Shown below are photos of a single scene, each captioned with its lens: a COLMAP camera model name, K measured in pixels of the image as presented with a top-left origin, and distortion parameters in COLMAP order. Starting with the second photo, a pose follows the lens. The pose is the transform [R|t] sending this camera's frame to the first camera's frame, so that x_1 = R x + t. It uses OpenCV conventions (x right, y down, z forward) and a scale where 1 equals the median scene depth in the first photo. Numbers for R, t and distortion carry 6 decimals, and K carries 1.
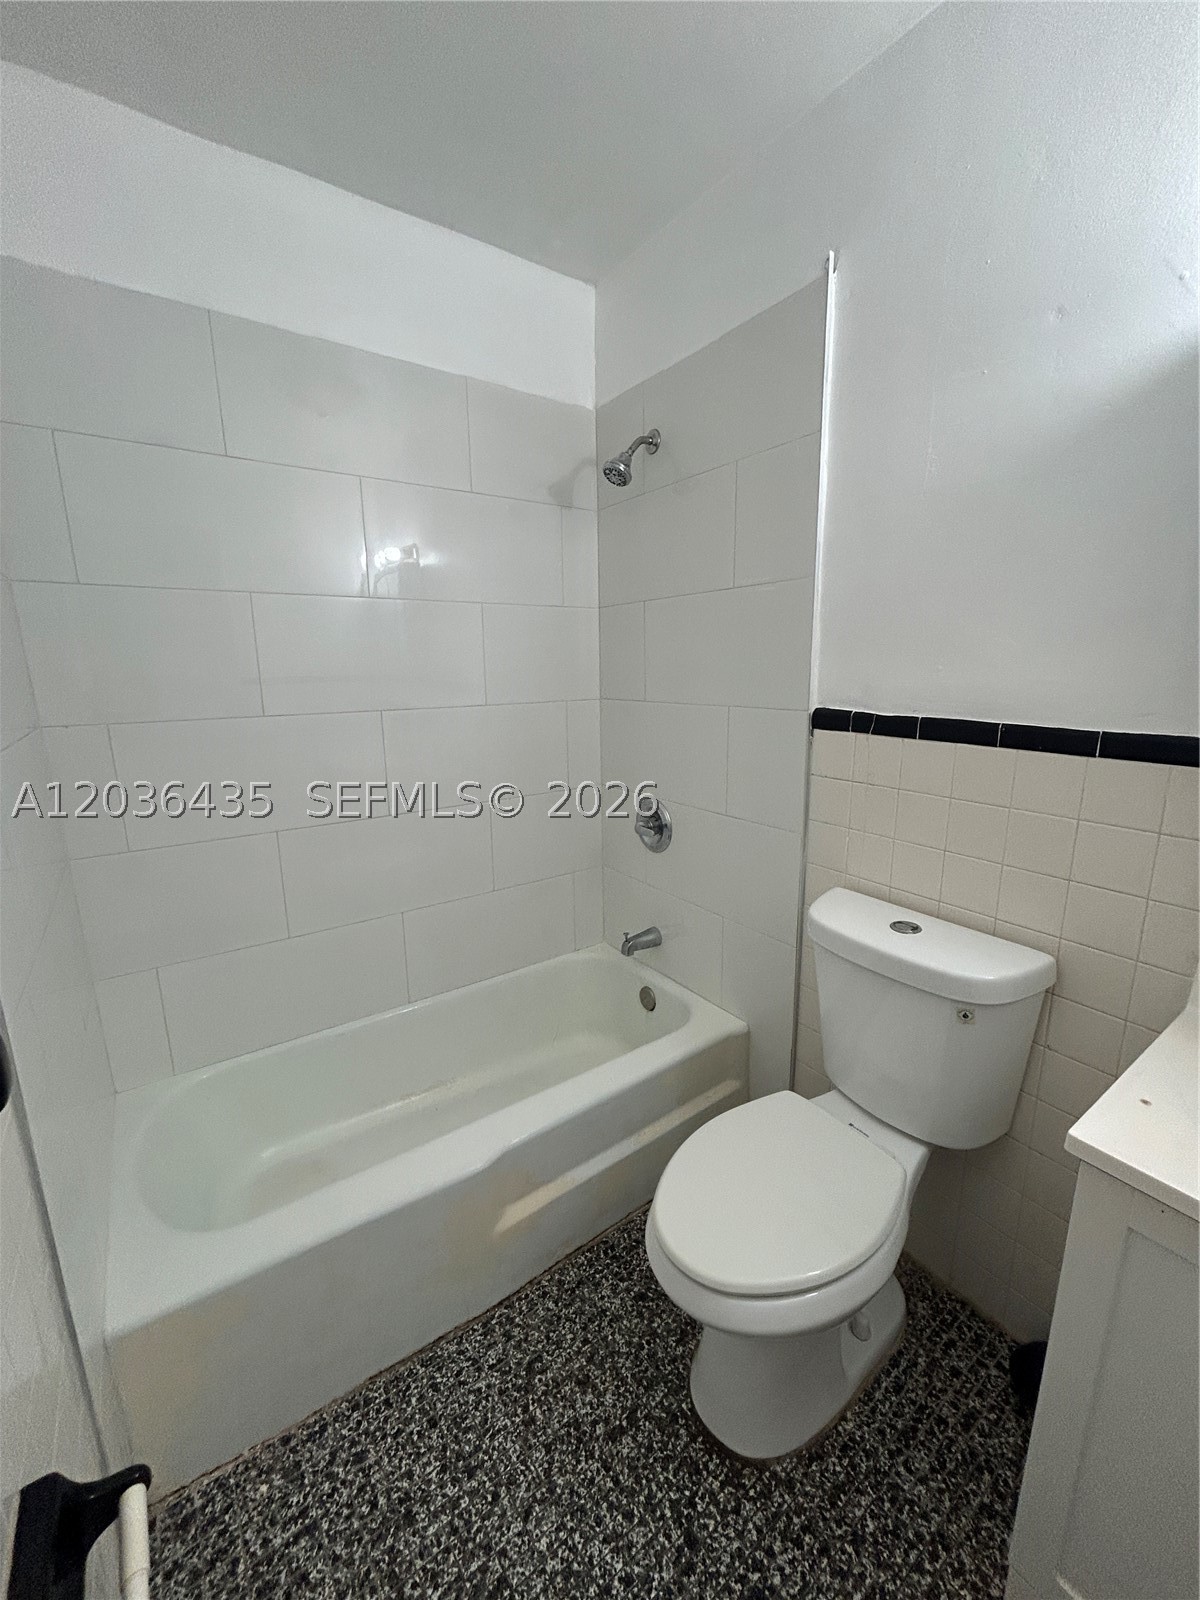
lens RADIAL K [[642.0, 0, 593.4], [0, 642.0, 799.7], [0, 0, 1]] dist [-0.007016, 0.001479]
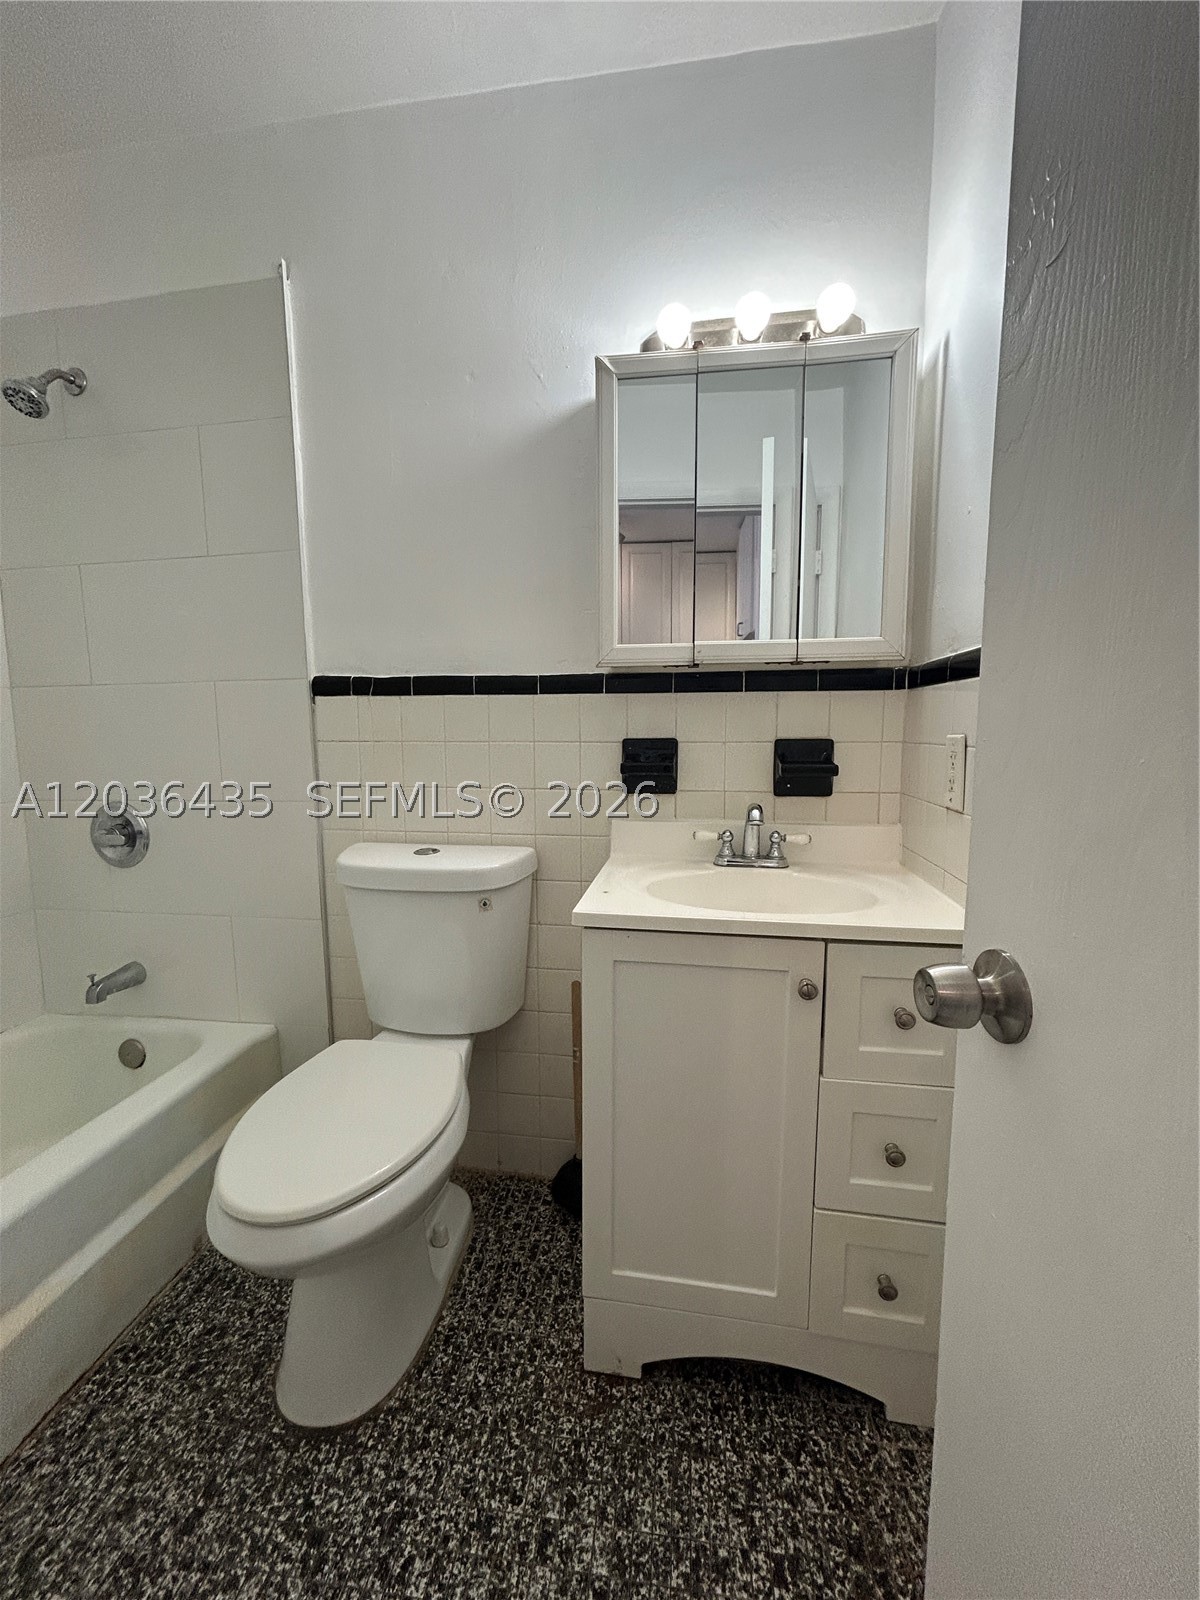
lens RADIAL K [[642.0, 0, 598.4], [0, 642.0, 802.8], [0, 0, 1]] dist [-0.007016, 0.001479]
pose [[0.693156, -0.067401, 0.717629, -0.111016], [0.144054, 0.988486, -0.046300, 0.209684], [-0.706246, 0.135471, 0.694884, -0.015503]]
